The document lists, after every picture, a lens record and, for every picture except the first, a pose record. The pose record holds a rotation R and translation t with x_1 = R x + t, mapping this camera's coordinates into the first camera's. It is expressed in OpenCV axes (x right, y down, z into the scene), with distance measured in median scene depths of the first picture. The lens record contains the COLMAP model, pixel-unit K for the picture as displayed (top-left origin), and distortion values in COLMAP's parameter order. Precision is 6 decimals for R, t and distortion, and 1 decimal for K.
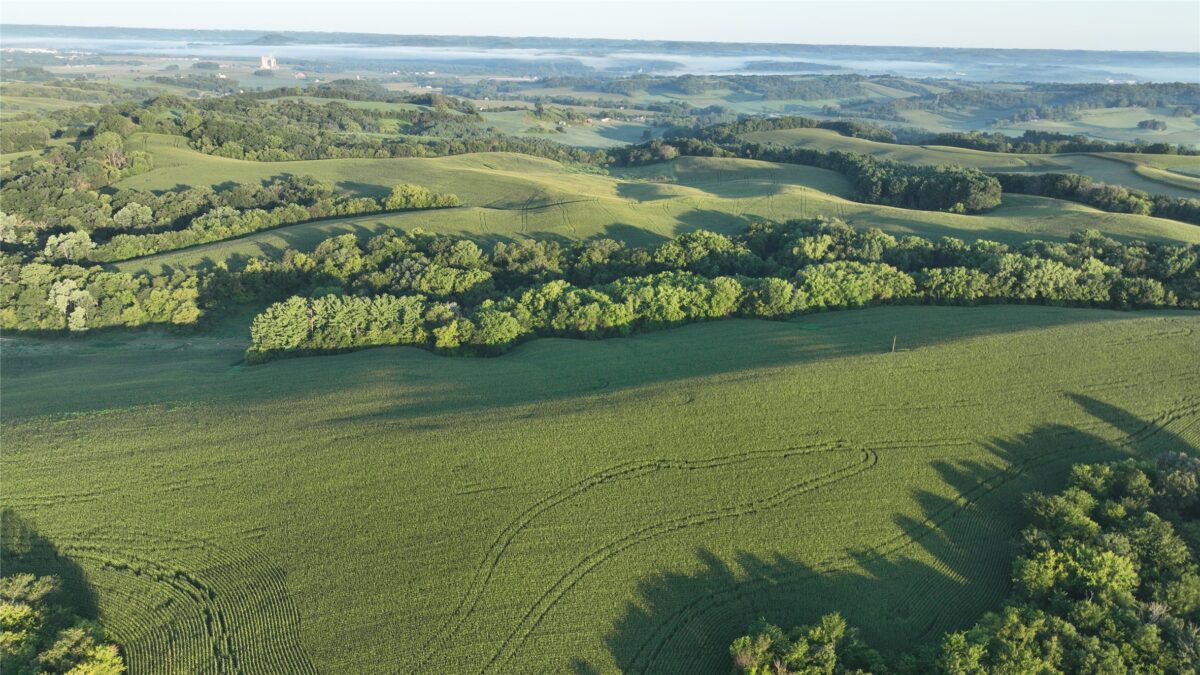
lens RADIAL K [[845.2, 0, 601.9], [0, 845.2, 336.0], [0, 0, 1]] dist [-0.005836, 0.022422]
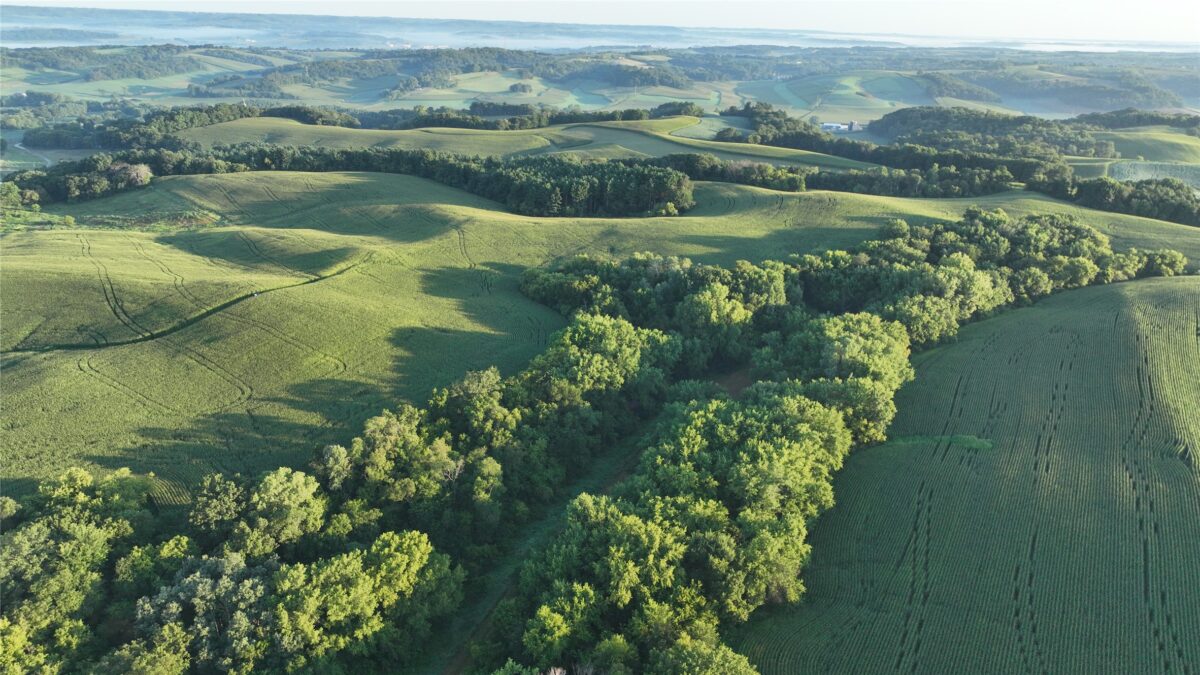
lens RADIAL K [[845.2, 0, 601.9], [0, 845.2, 336.0], [0, 0, 1]] dist [-0.005836, 0.022422]
pose [[0.696697, -0.253684, 0.671013, -0.321828], [0.228623, 0.965129, 0.127504, -0.199272], [-0.679959, 0.064578, 0.730401, 0.551938]]
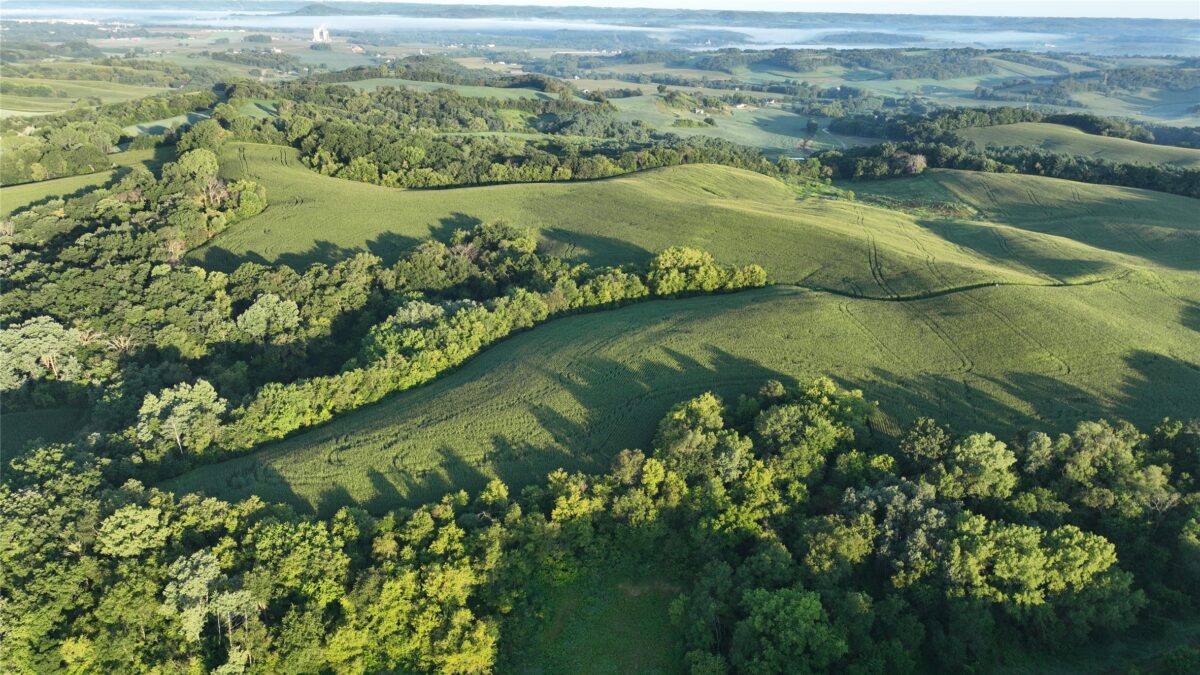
lens RADIAL K [[845.2, 0, 601.9], [0, 845.2, 336.0], [0, 0, 1]] dist [-0.005836, 0.022422]
pose [[0.999307, 0.012026, -0.035217, -0.363777], [-0.010891, 0.999421, 0.032248, -0.182859], [0.035584, -0.031842, 0.998859, 0.504153]]
